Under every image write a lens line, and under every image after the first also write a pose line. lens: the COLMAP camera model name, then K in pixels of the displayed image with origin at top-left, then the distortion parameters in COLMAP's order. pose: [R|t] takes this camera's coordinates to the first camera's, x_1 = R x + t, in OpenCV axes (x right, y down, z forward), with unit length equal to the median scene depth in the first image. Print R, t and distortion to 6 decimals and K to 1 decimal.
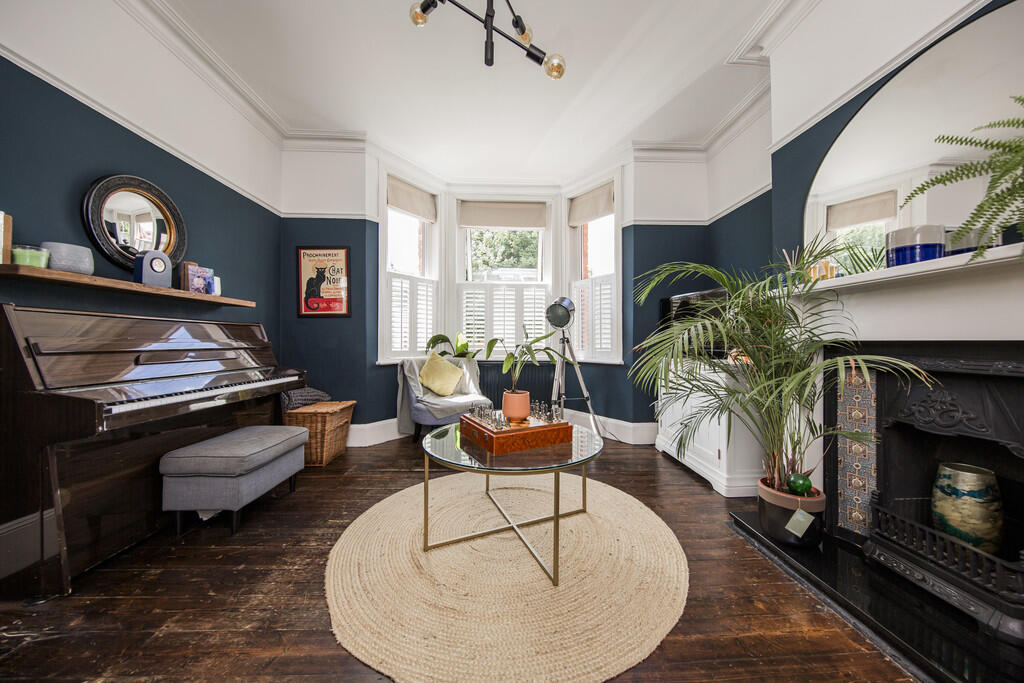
lens RADIAL K [[335.8, 0, 518.4], [0, 335.8, 338.4], [0, 0, 1]] dist [0.009066, -0.004942]
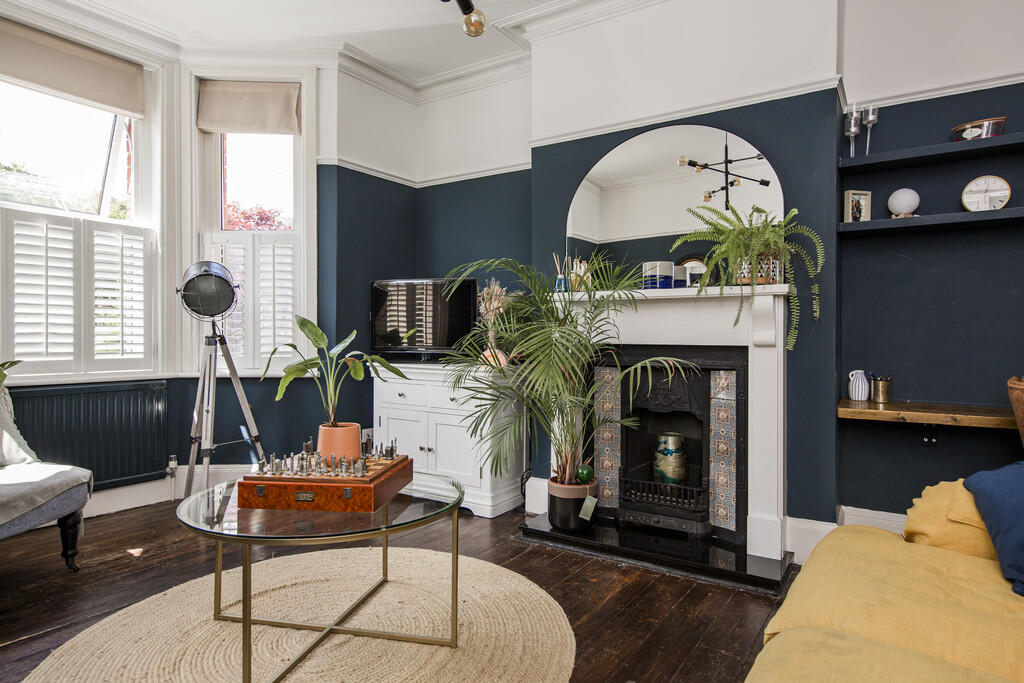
lens RADIAL K [[597.4, 0, 514.3], [0, 597.4, 333.5], [0, 0, 1]] dist [0.015179, 0.000218]
pose [[0.598589, 0.003487, 0.801049, -0.624144], [-0.010963, 0.999933, 0.003840, -0.023279], [-0.800981, -0.011081, 0.598587, 0.013079]]
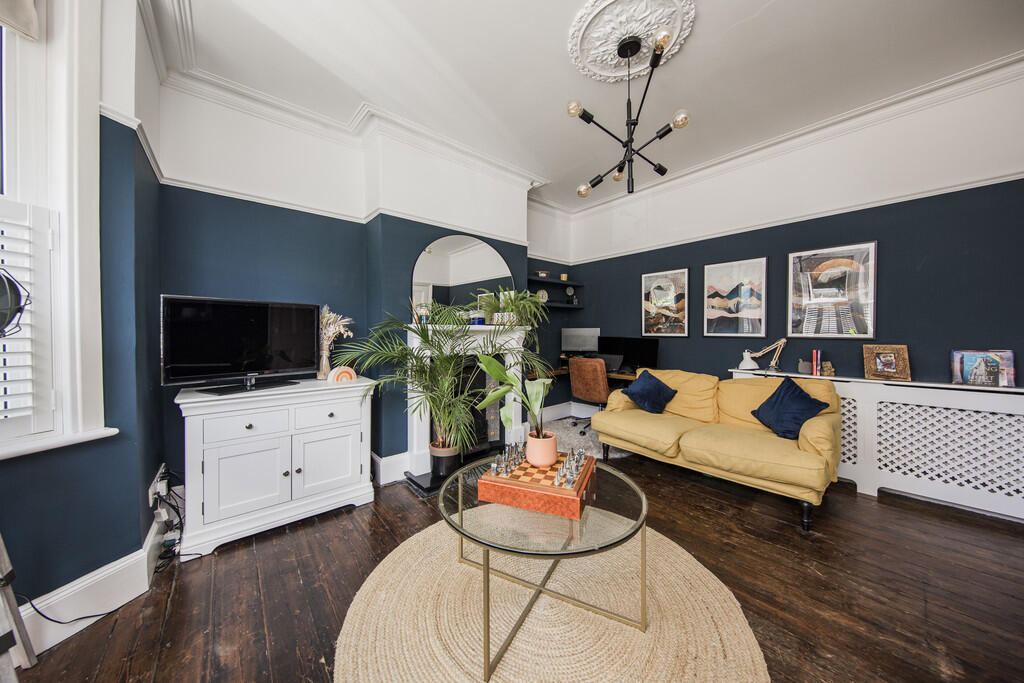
lens RADIAL K [[335.8, 0, 518.4], [0, 335.8, 338.4], [0, 0, 1]] dist [0.009066, -0.004942]
pose [[-0.615343, -0.009460, 0.788203, -0.569934], [-0.000298, 0.999931, 0.011768, -0.084736], [-0.788259, 0.007006, -0.615303, 1.347745]]
